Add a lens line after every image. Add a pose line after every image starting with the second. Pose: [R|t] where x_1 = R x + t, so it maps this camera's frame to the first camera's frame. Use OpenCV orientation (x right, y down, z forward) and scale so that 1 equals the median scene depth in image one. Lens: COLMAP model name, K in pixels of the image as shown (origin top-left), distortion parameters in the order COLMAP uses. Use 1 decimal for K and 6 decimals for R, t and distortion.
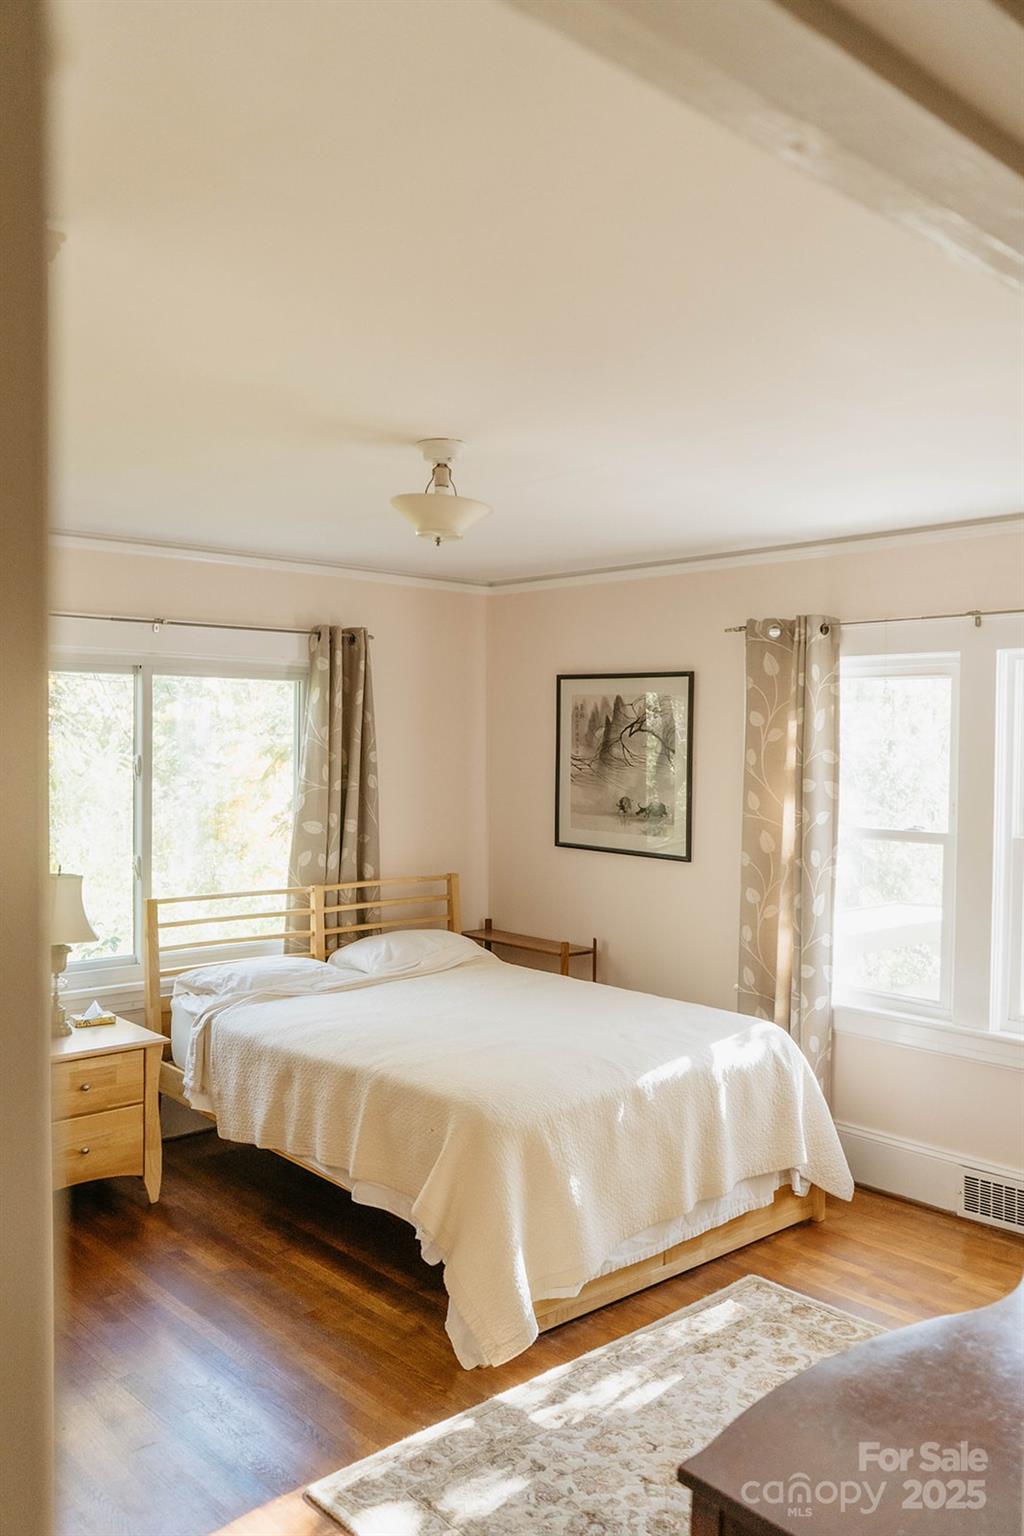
lens RADIAL K [[1241.7, 0, 512.0], [0, 1241.7, 768.0], [0, 0, 1]] dist [-0.004927, 0.000019]
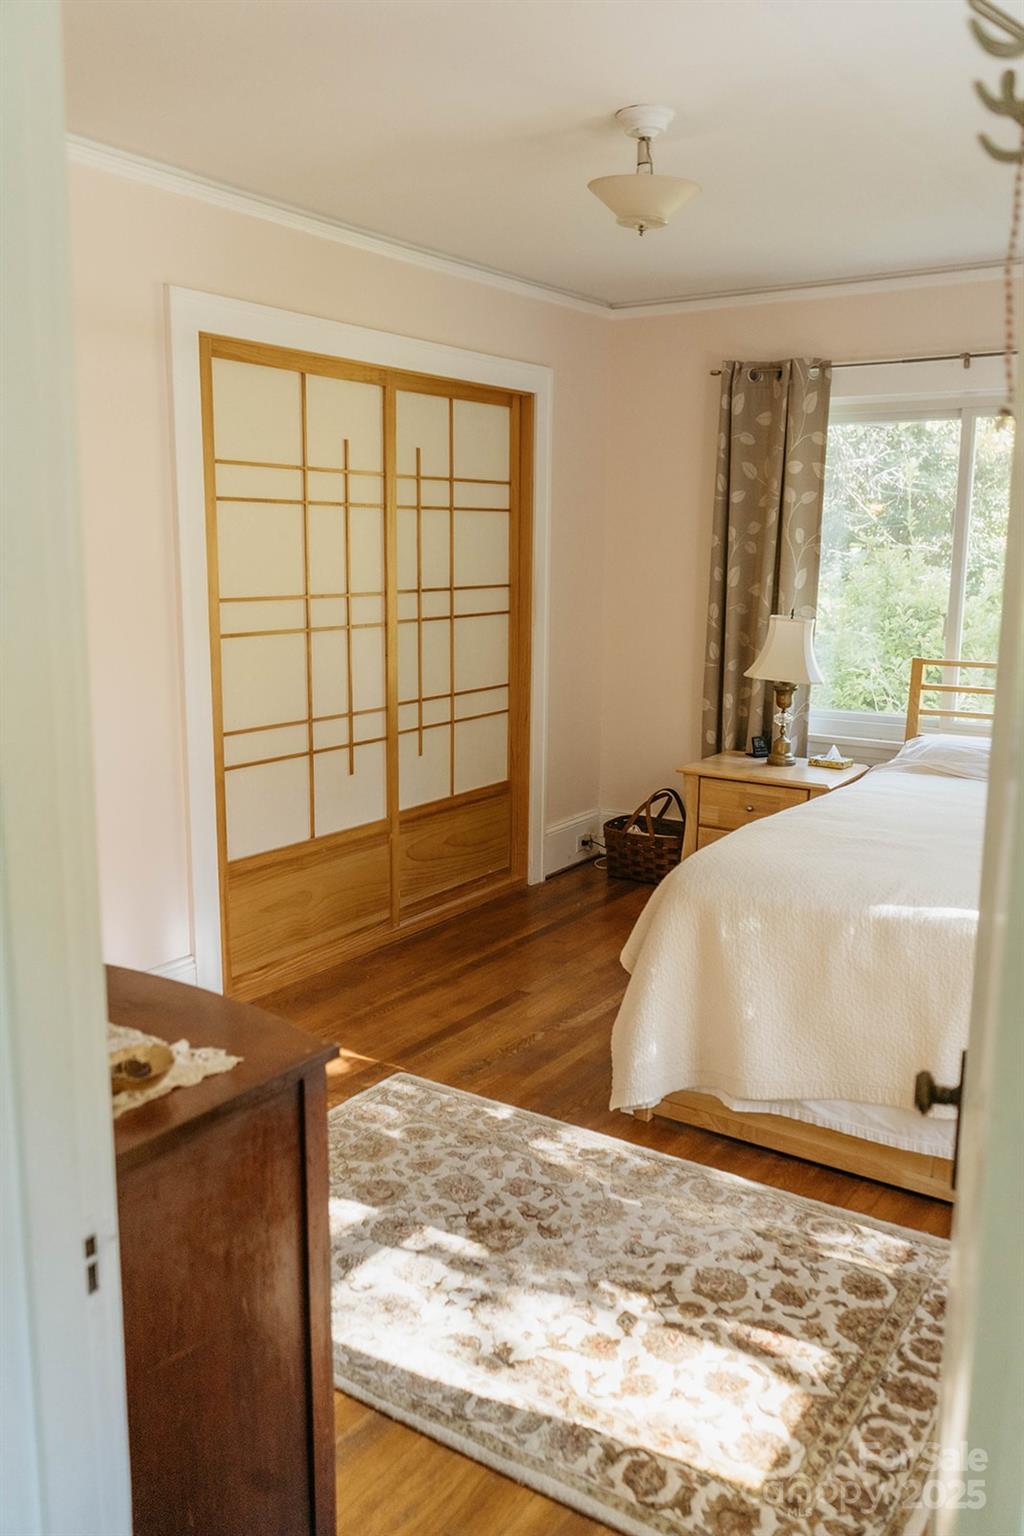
lens RADIAL K [[1241.7, 0, 512.0], [0, 1241.7, 768.0], [0, 0, 1]] dist [-0.004927, 0.000019]
pose [[0.228361, 0.169596, -0.958691, 0.816461], [-0.027447, 0.985441, 0.167790, 0.052993], [0.973189, -0.012003, 0.229691, 0.668717]]
